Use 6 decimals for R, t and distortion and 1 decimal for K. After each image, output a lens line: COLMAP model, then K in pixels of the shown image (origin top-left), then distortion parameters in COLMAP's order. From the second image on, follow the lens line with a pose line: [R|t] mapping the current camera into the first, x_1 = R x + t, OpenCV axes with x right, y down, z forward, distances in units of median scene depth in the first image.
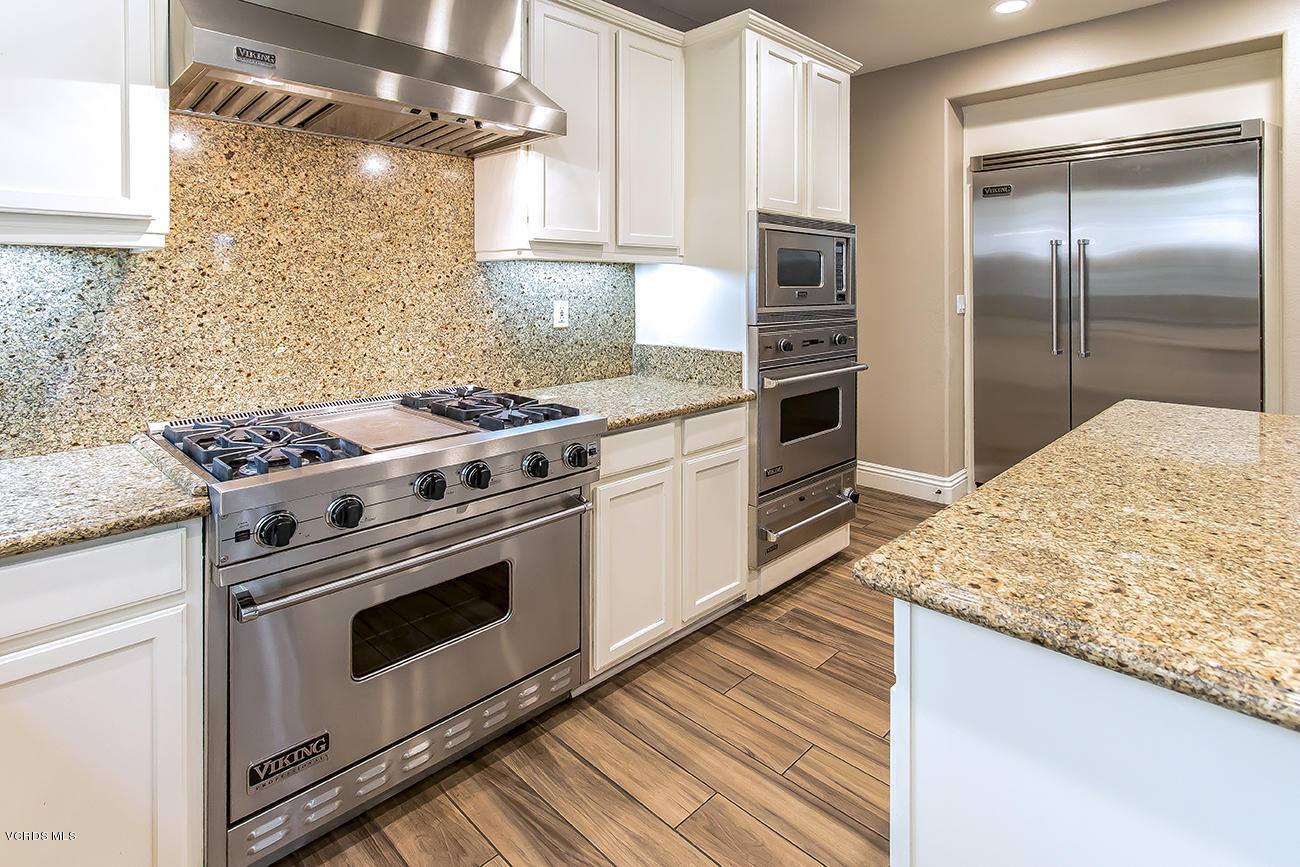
lens RADIAL K [[675.3, 0, 700.5], [0, 675.3, 283.1], [0, 0, 1]] dist [0.006211, -0.000880]
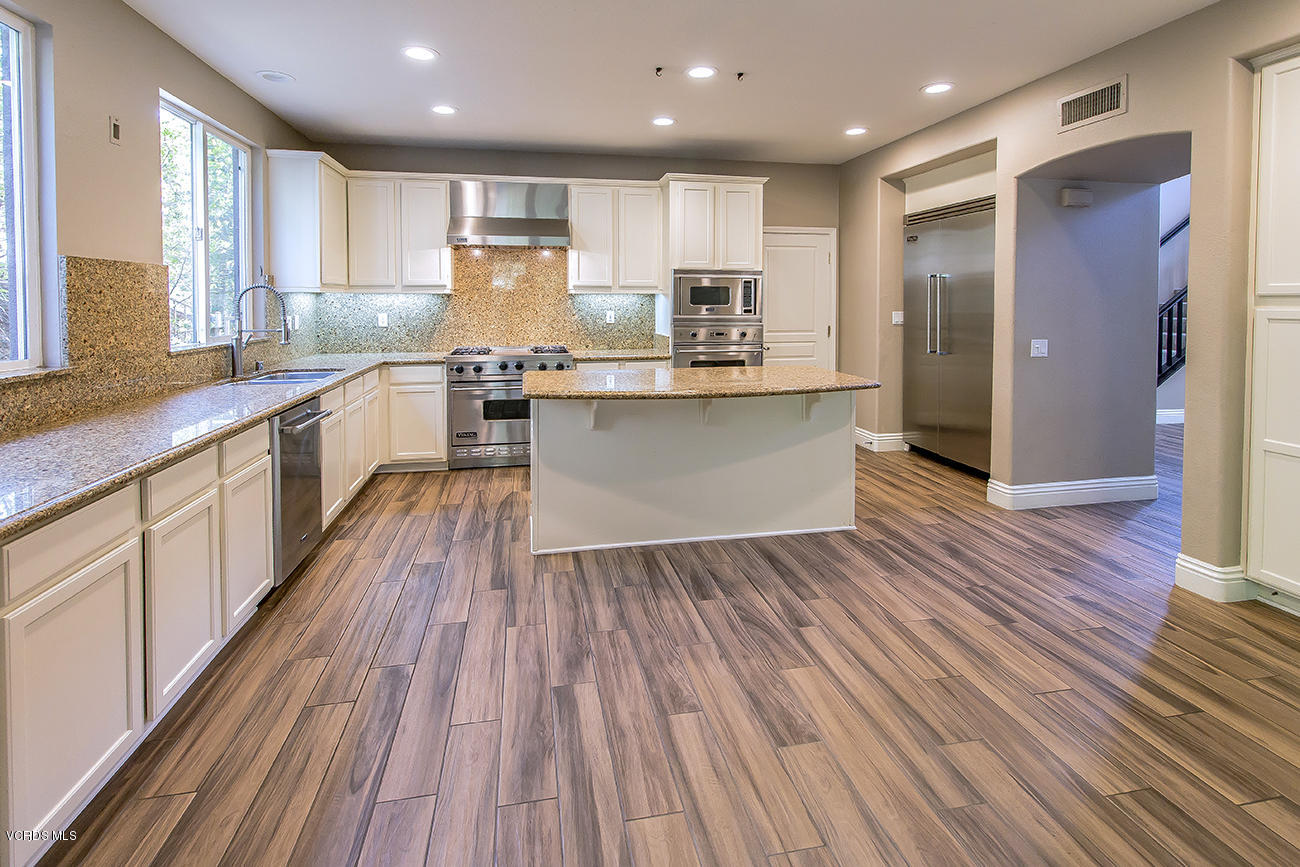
lens RADIAL K [[644.7, 0, 660.3], [0, 644.7, 312.6], [0, 0, 1]] dist [-0.004197, -0.001325]
pose [[0.822418, 0.012835, -0.568739, 1.137642], [-0.000521, 0.999762, 0.021810, -0.014713], [0.568884, -0.017641, 0.822229, -0.637357]]
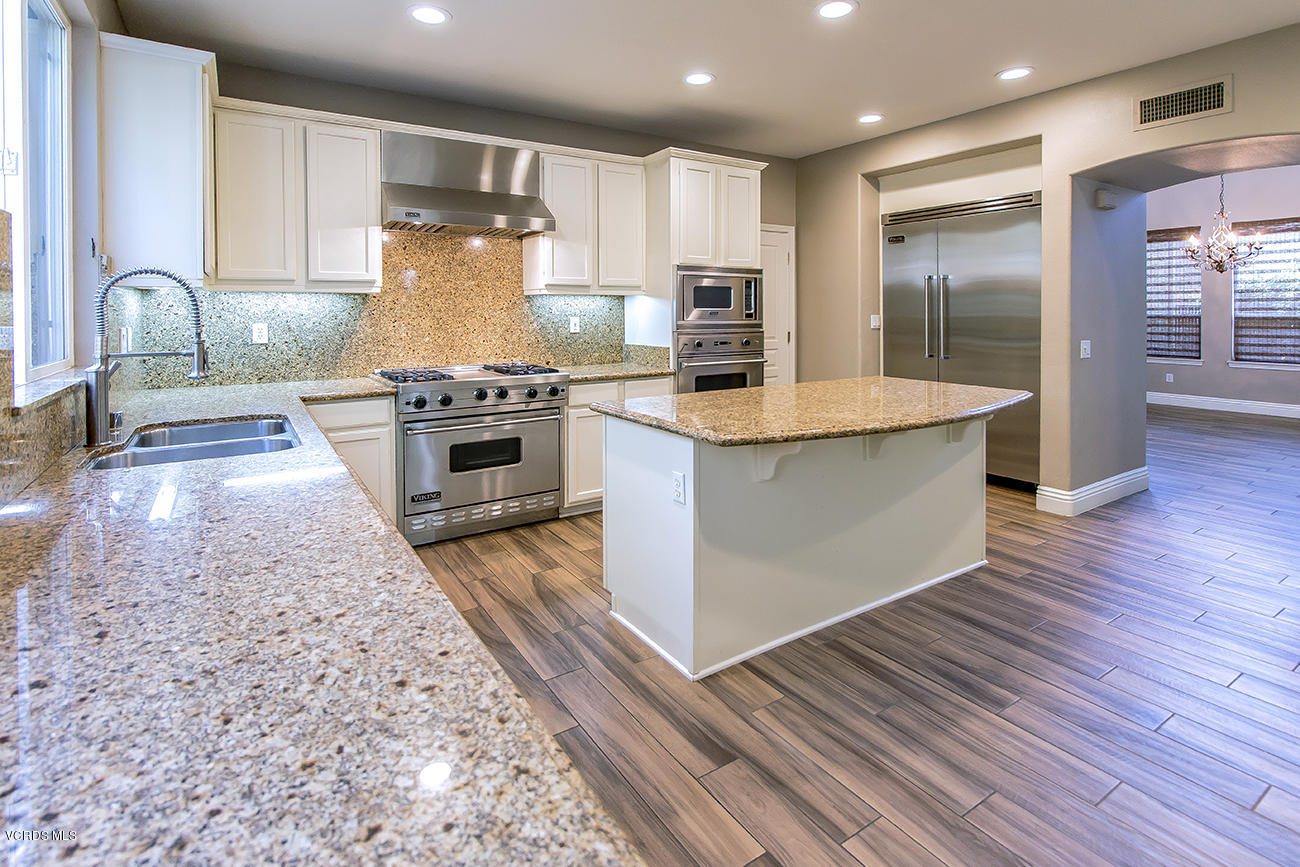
lens RADIAL K [[644.7, 0, 669.8], [0, 644.7, 314.2], [0, 0, 1]] dist [-0.004197, -0.001325]
pose [[0.972807, -0.000313, -0.231616, 0.425409], [0.002773, 0.999943, 0.010295, 0.001868], [0.231599, -0.010657, 0.972753, -0.568809]]
